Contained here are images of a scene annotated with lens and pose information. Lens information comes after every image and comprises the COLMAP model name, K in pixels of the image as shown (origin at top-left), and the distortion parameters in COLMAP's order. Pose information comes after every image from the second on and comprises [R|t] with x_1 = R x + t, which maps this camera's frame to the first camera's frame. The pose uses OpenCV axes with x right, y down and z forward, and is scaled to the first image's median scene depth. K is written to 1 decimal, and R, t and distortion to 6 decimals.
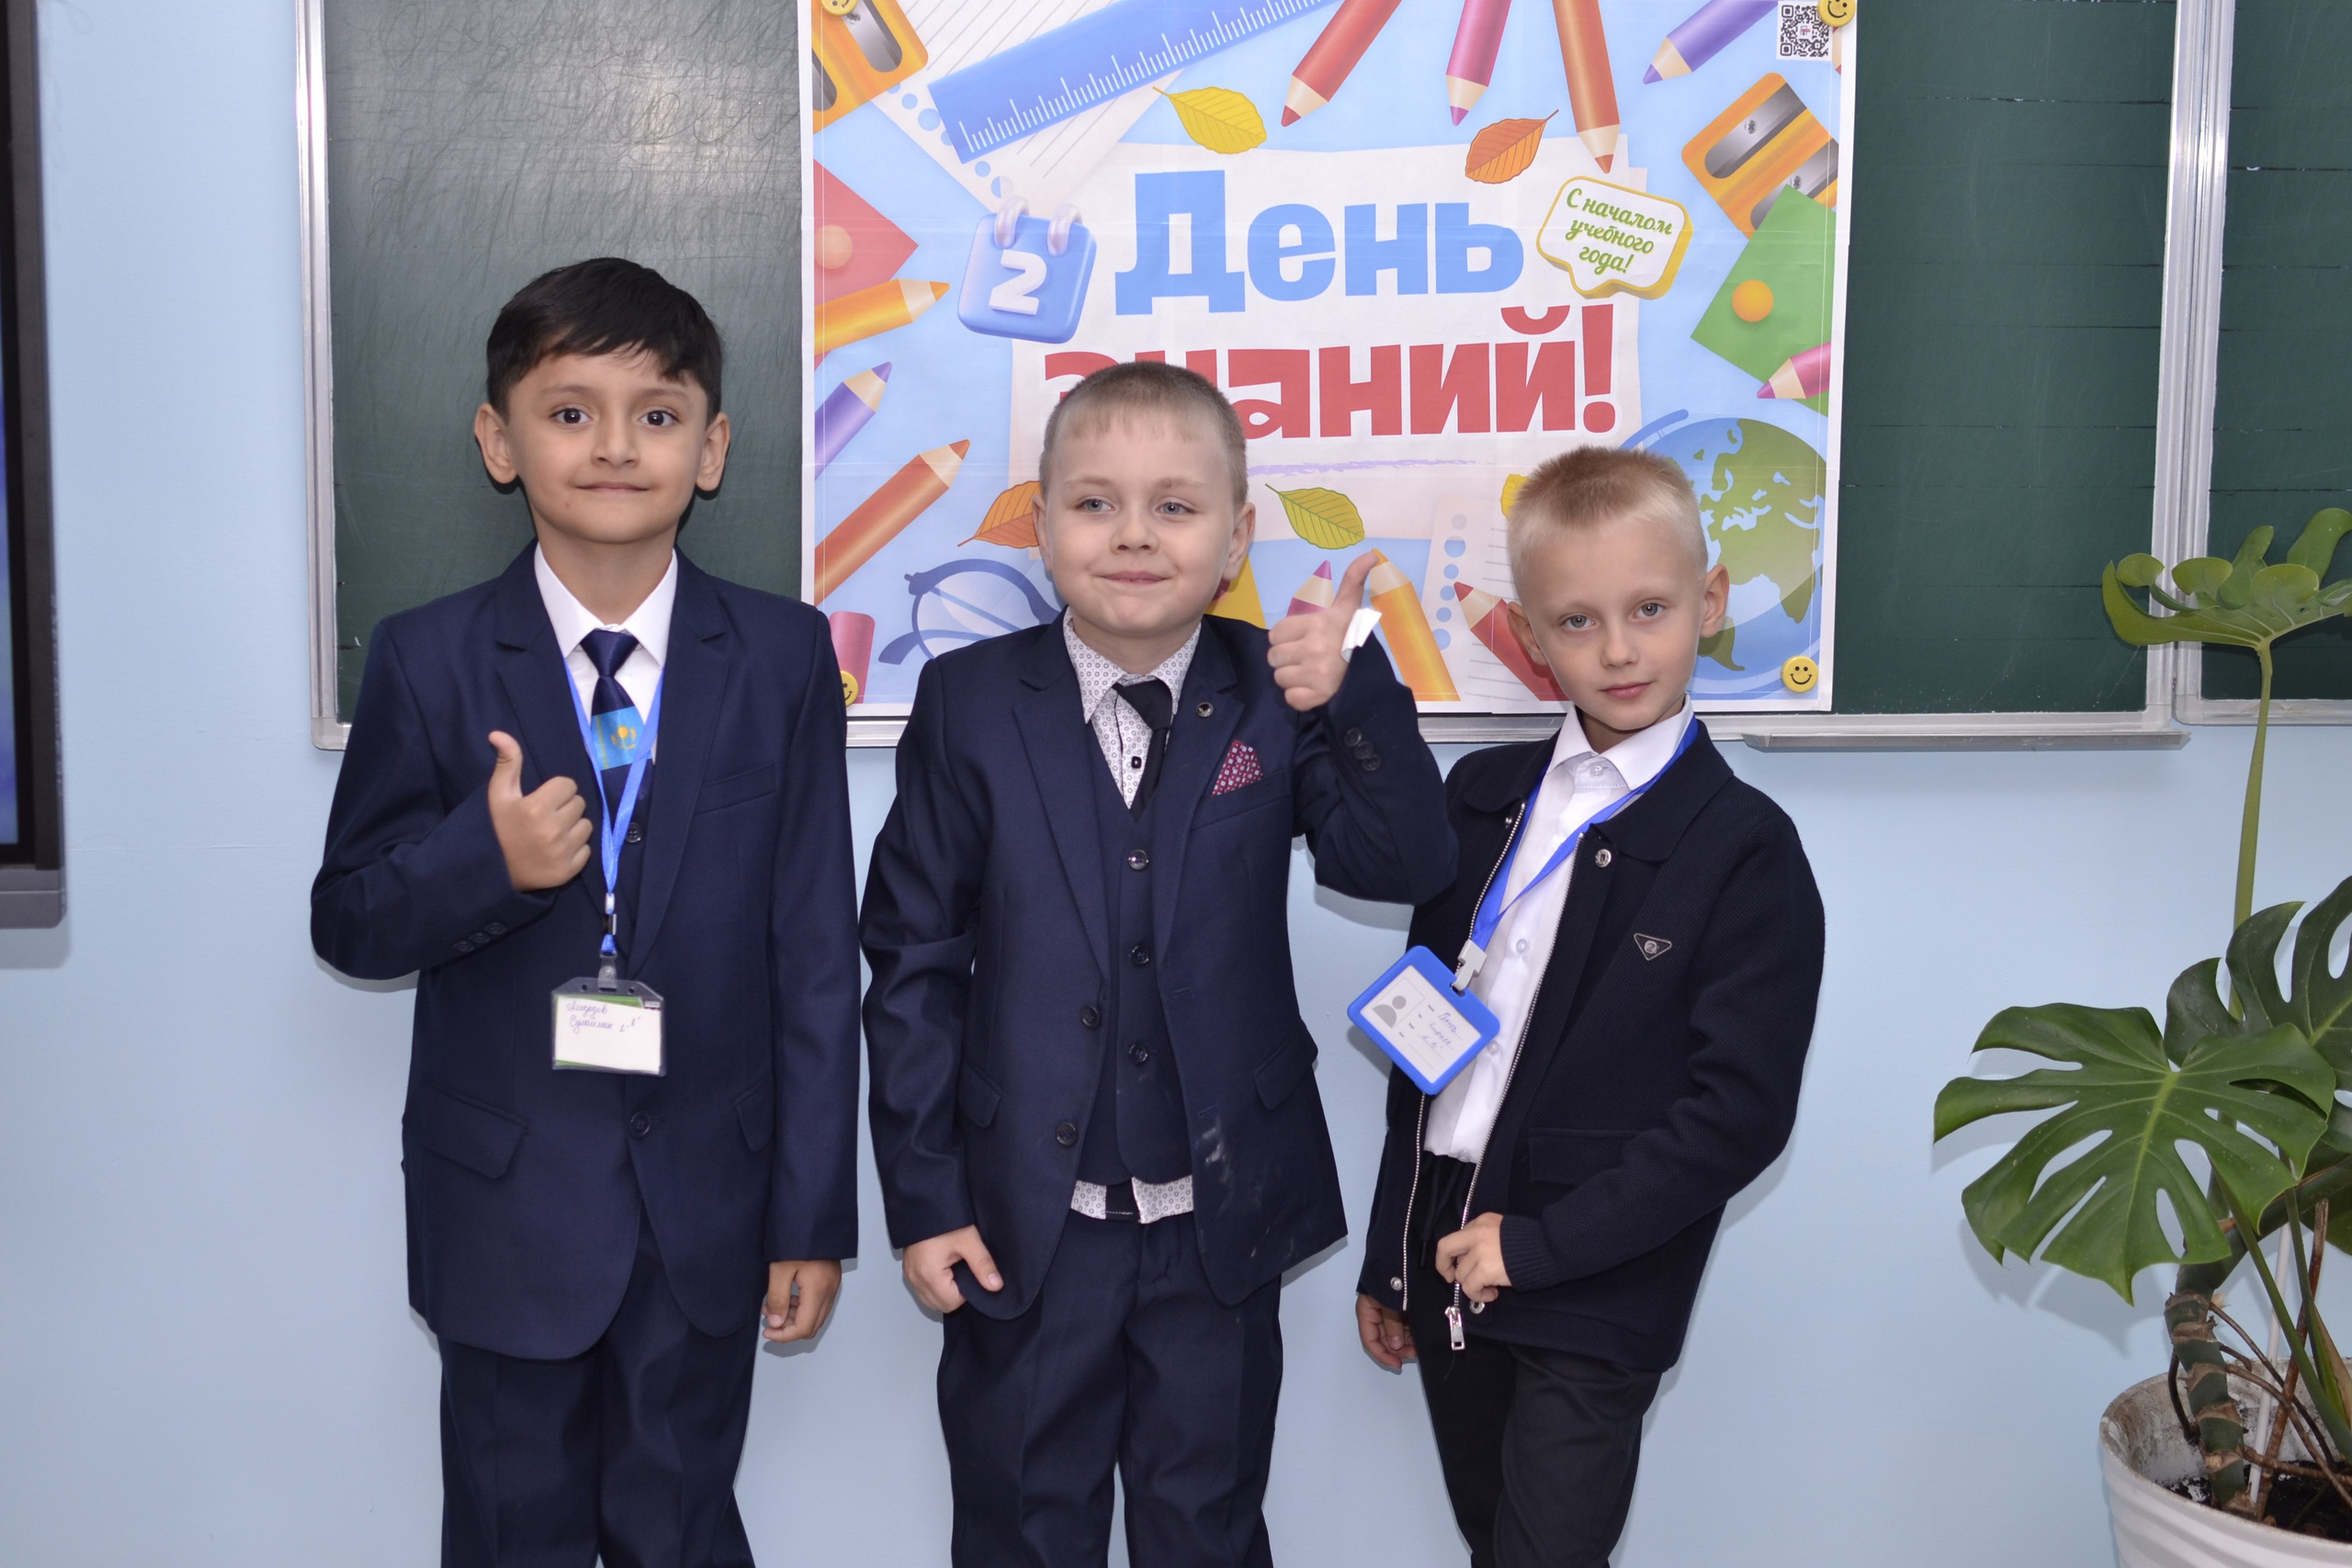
lens RADIAL K [[3565.4, 0, 1167.2], [0, 3565.4, 779.4], [0, 0, 1]] dist [0.001789, -0.011254]
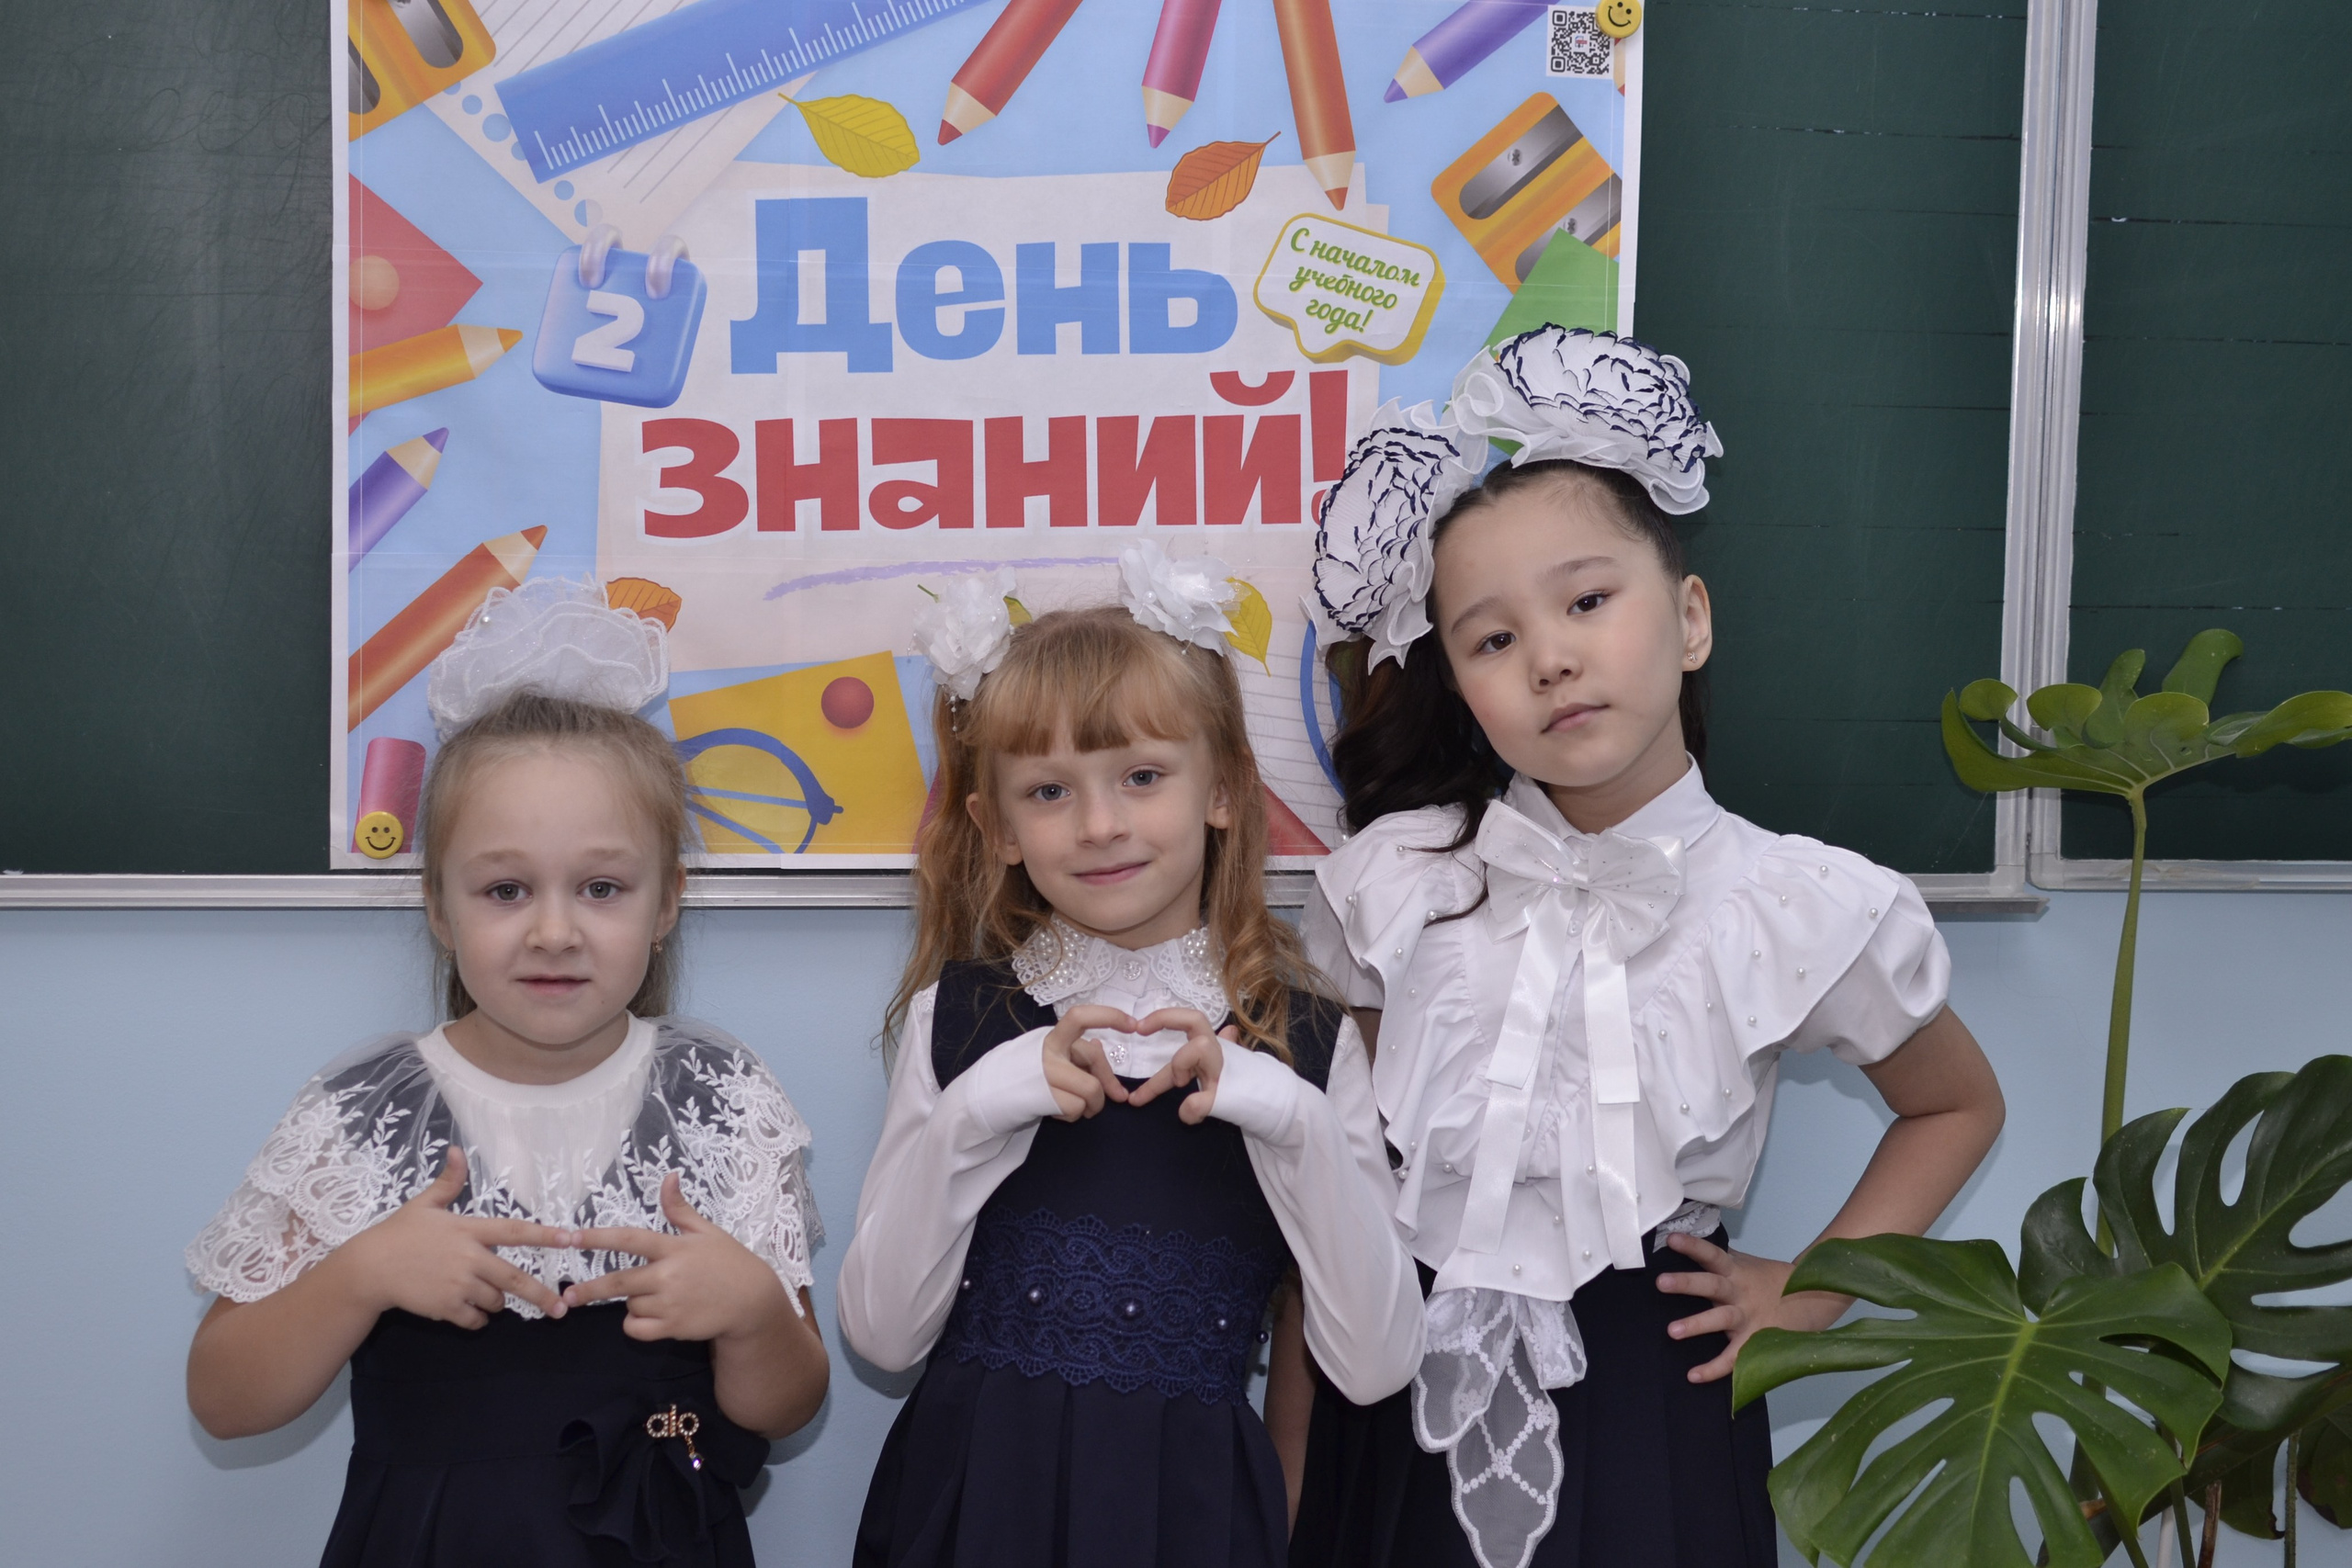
lens RADIAL K [[3596.0, 0, 1176.0], [0, 3596.0, 784.0], [0, 0, 1]] dist [0.001432, -0.010239]
pose [[0.999023, 0.007696, 0.043509, 0.051524], [-0.005797, 0.999032, -0.043599, -0.002448], [-0.043803, 0.043304, 0.998101, 0.186428]]
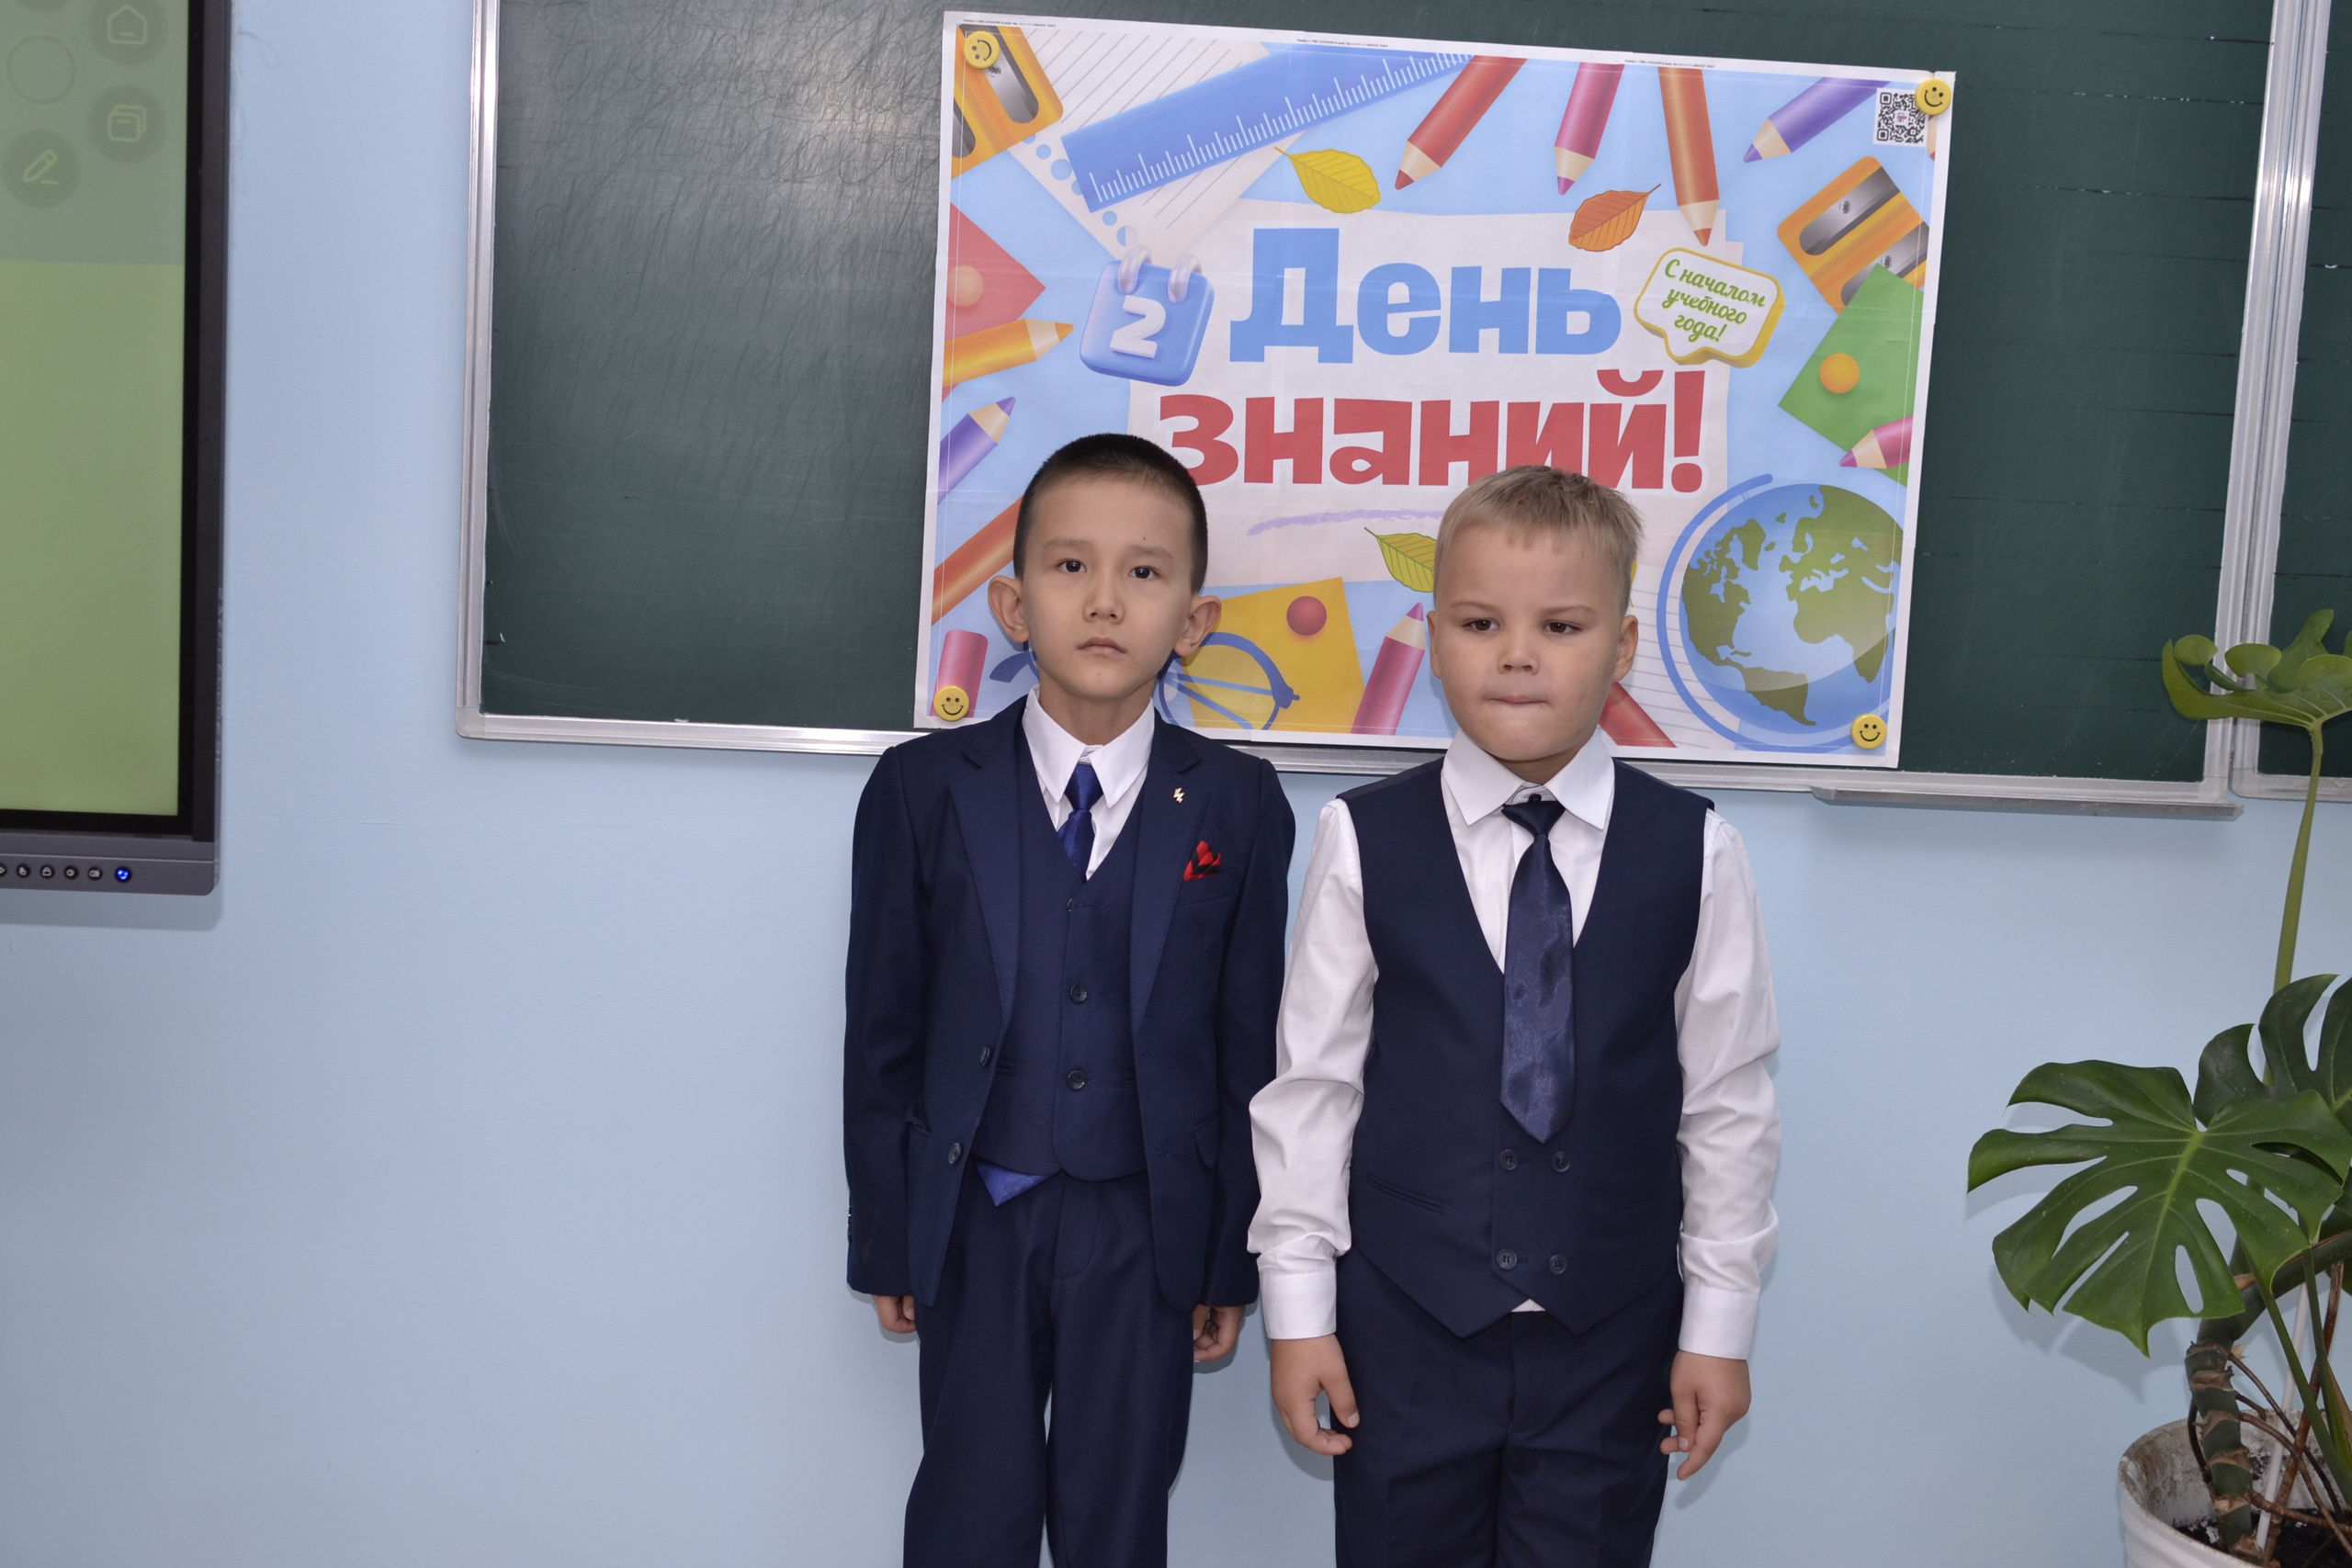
lens RADIAL K [[3560.6, 0, 1176.0], [0, 3560.6, 784.0], [0, 0, 1]] dist [0.006367, -0.082322]
pose [[0.997890, 0.048985, -0.042611, 0.020847], [-0.048765, 0.998791, 0.006196, -0.011103], [0.042863, -0.004105, 0.999073, -0.053733]]
